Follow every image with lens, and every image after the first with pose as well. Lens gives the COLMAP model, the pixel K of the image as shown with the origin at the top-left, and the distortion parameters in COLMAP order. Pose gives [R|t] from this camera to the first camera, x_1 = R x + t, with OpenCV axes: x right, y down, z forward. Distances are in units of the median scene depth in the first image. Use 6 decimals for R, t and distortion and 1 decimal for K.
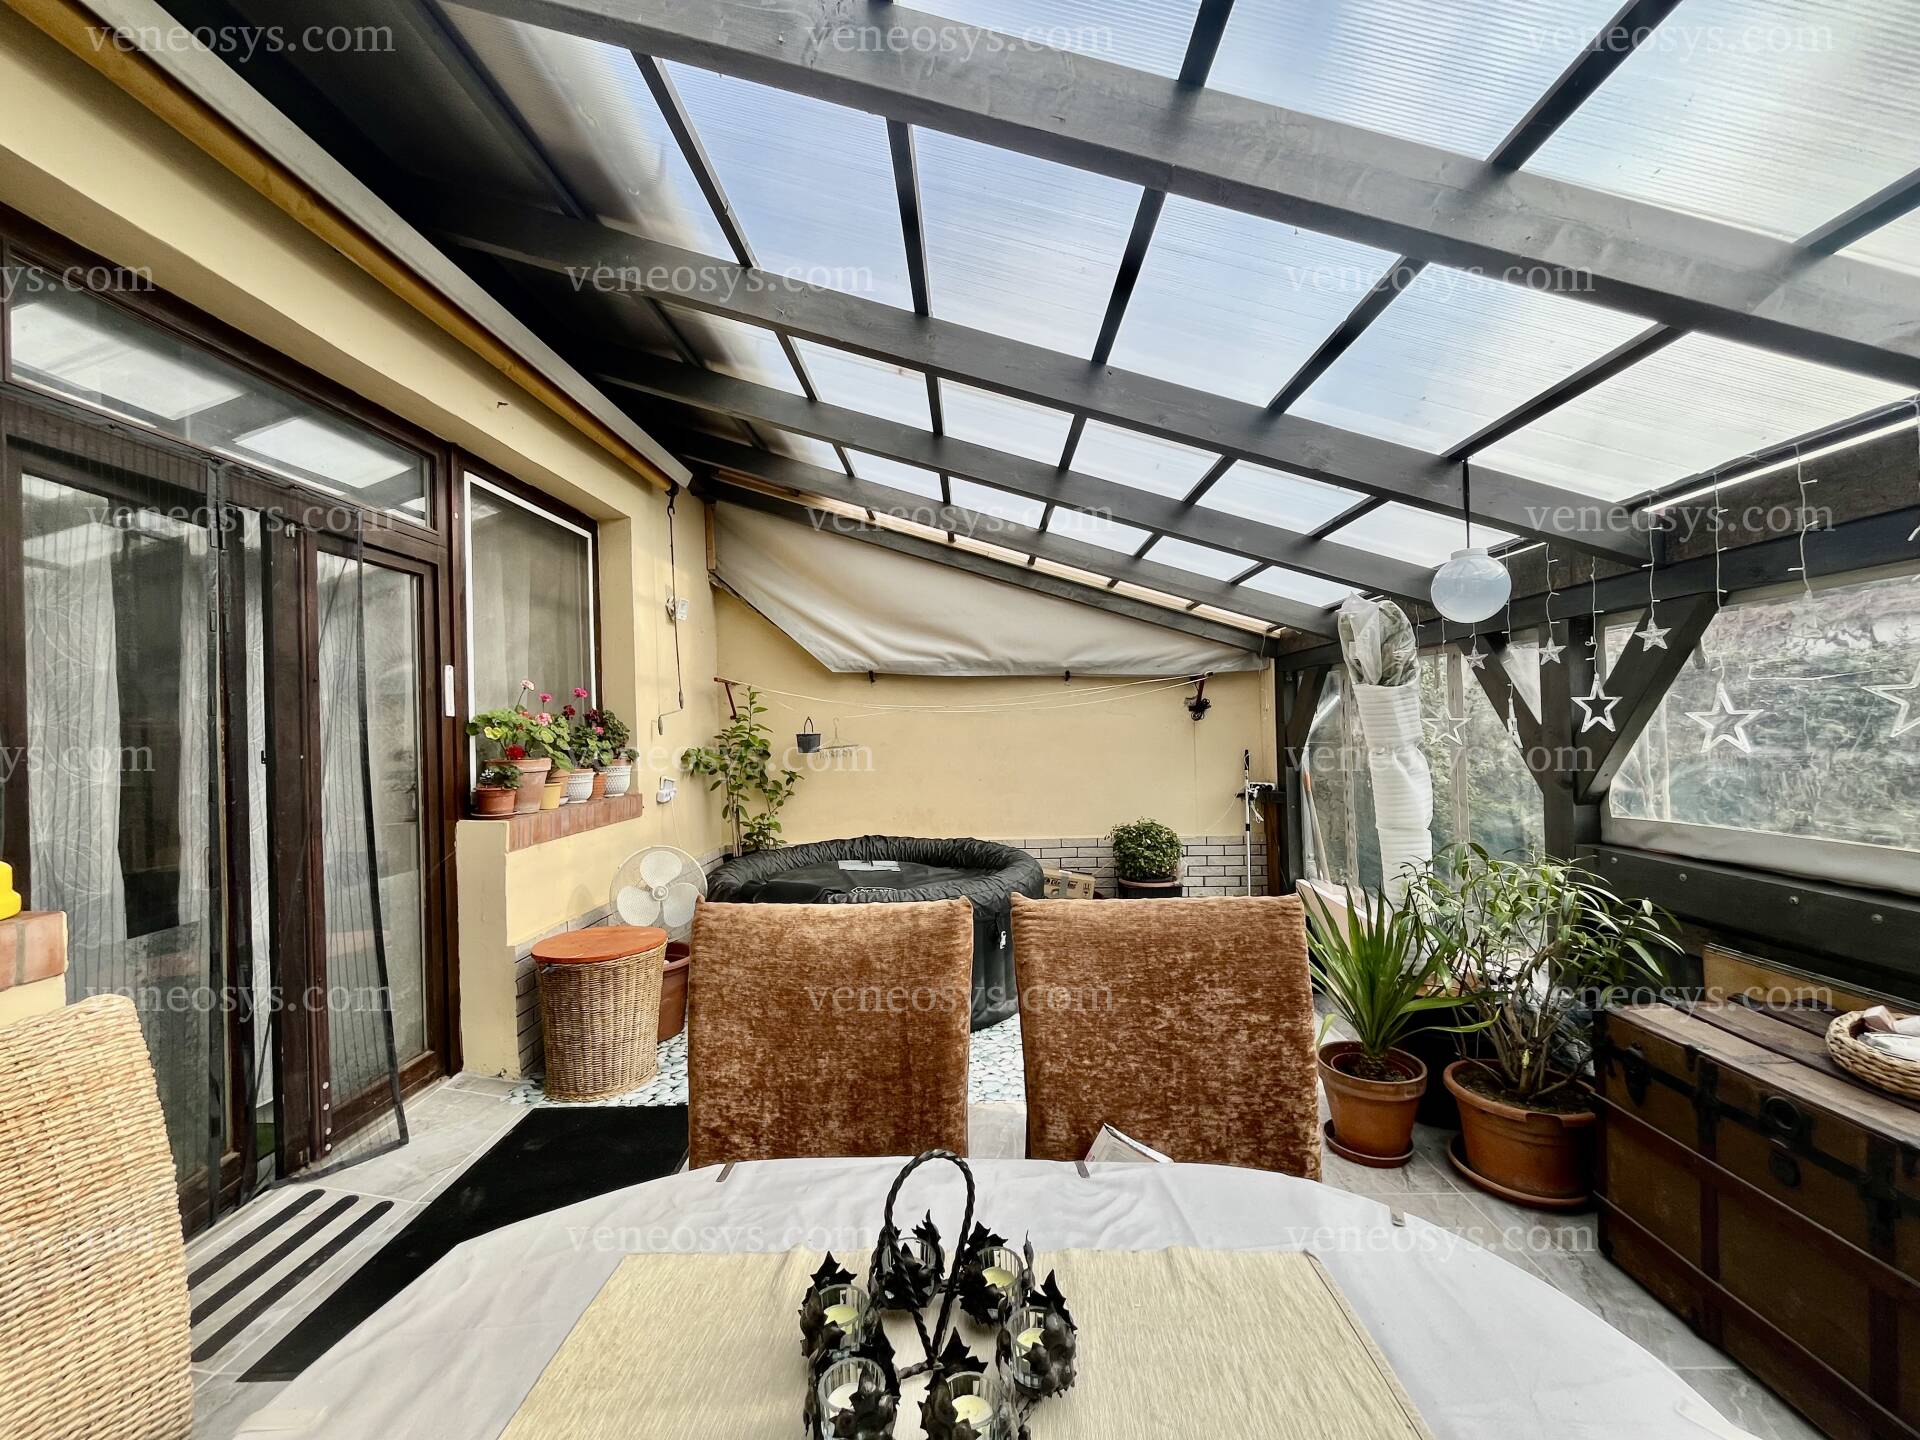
lens RADIAL K [[776.3, 0, 952.6], [0, 776.3, 723.3], [0, 0, 1]] dist [-0.002163, 0.000181]
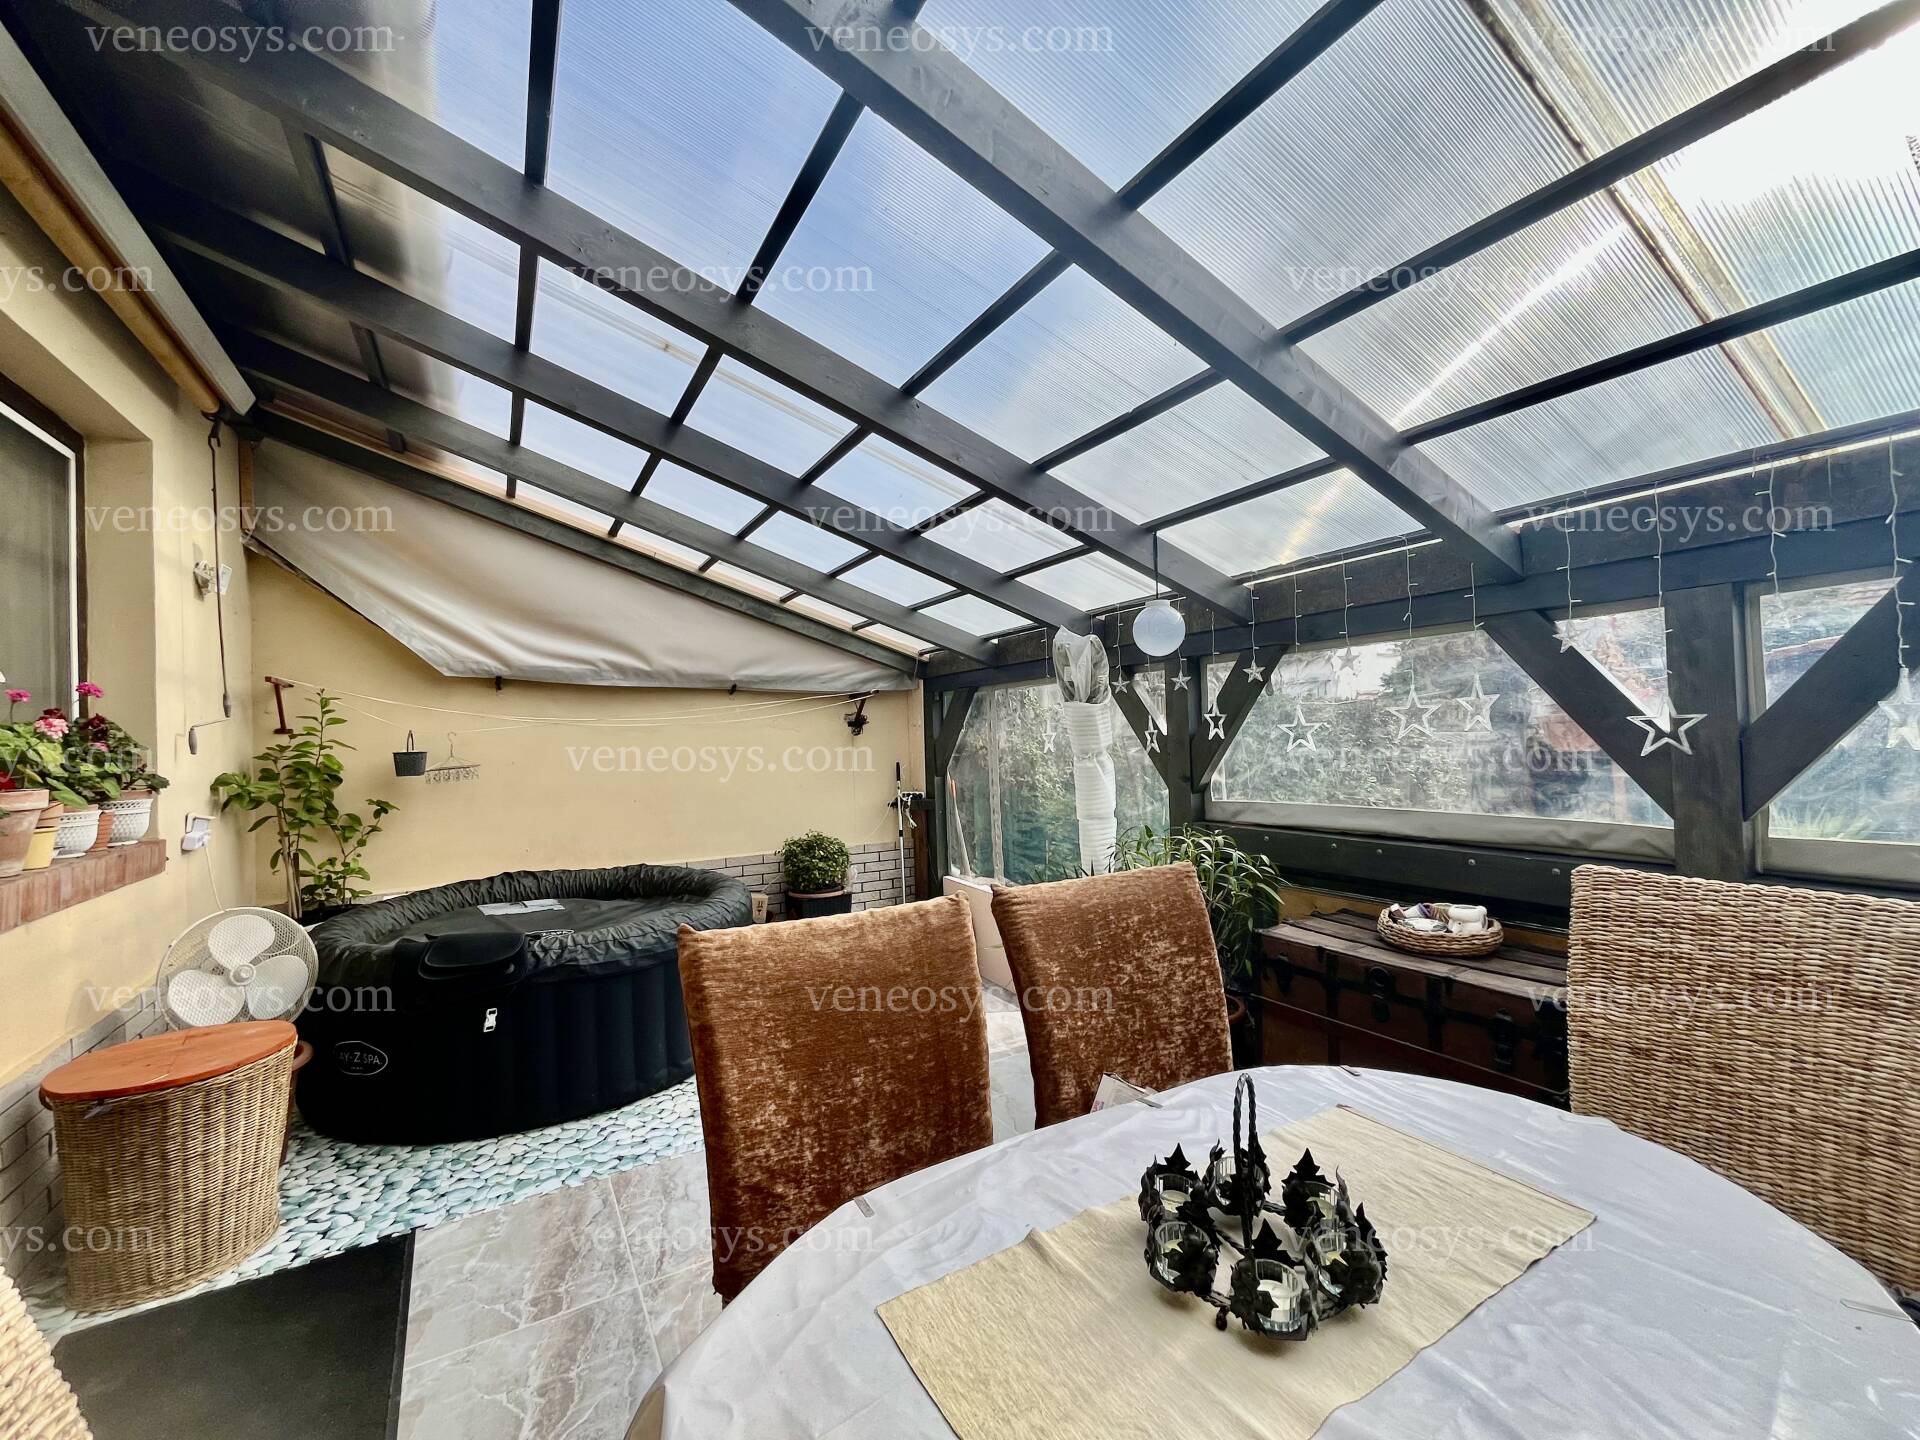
lens RADIAL K [[776.3, 0, 959.4], [0, 776.3, 724.2], [0, 0, 1]] dist [-0.002163, 0.000181]
pose [[0.846375, 0.007453, 0.532535, -0.255855], [0.005273, 0.999736, -0.022373, 0.011065], [-0.532561, 0.021744, 0.846112, 0.056197]]
